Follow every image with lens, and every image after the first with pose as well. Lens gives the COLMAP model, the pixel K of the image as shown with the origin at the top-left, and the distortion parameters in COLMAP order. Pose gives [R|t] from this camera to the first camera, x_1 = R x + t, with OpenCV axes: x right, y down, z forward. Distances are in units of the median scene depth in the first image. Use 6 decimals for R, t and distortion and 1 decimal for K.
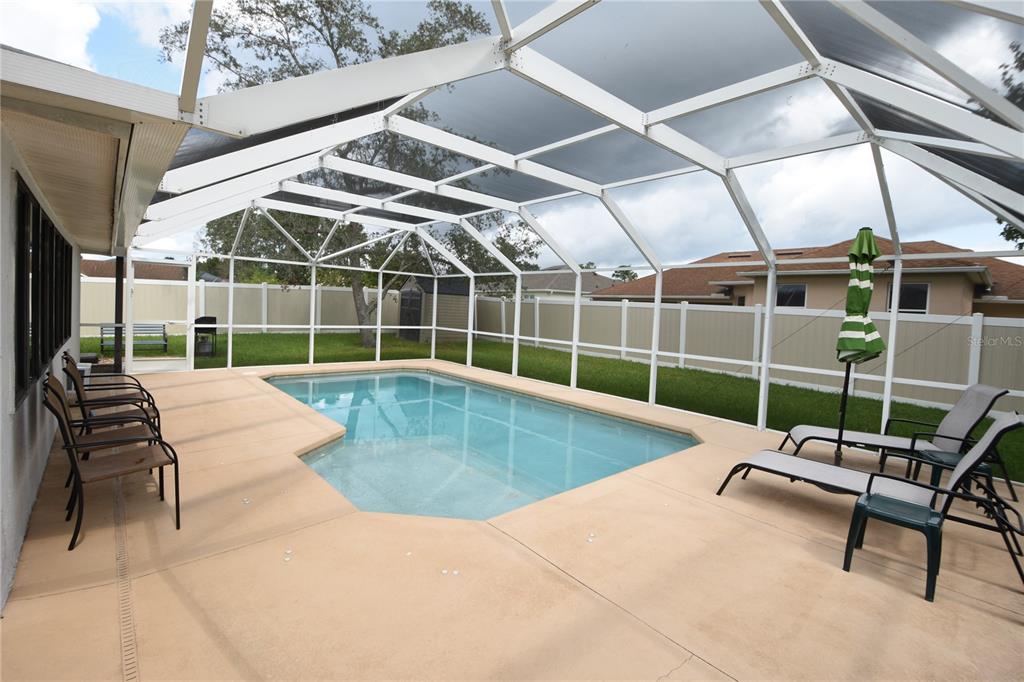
lens RADIAL K [[456.1, 0, 506.9], [0, 456.1, 327.5], [0, 0, 1]] dist [0.001805, -0.016225]
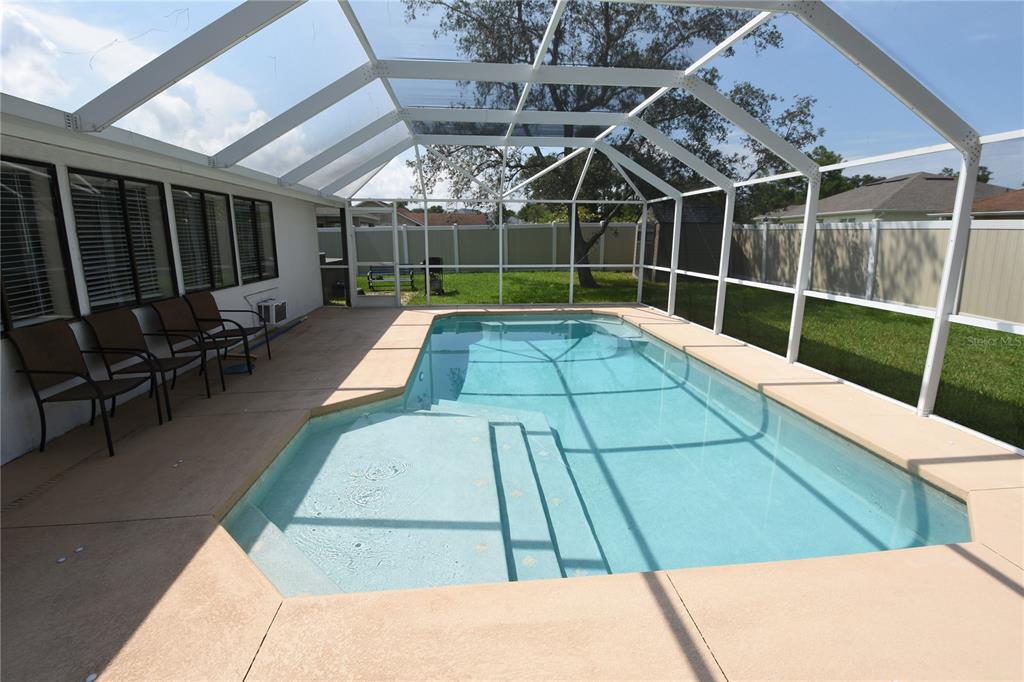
lens RADIAL K [[457.7, 0, 508.5], [0, 457.7, 309.3], [0, 0, 1]] dist [0.000617, -0.000081]
pose [[0.800878, 0.049688, -0.596762, 0.171775], [0.008996, 0.995441, 0.094955, -0.002520], [0.598760, -0.081415, 0.796780, 0.216737]]
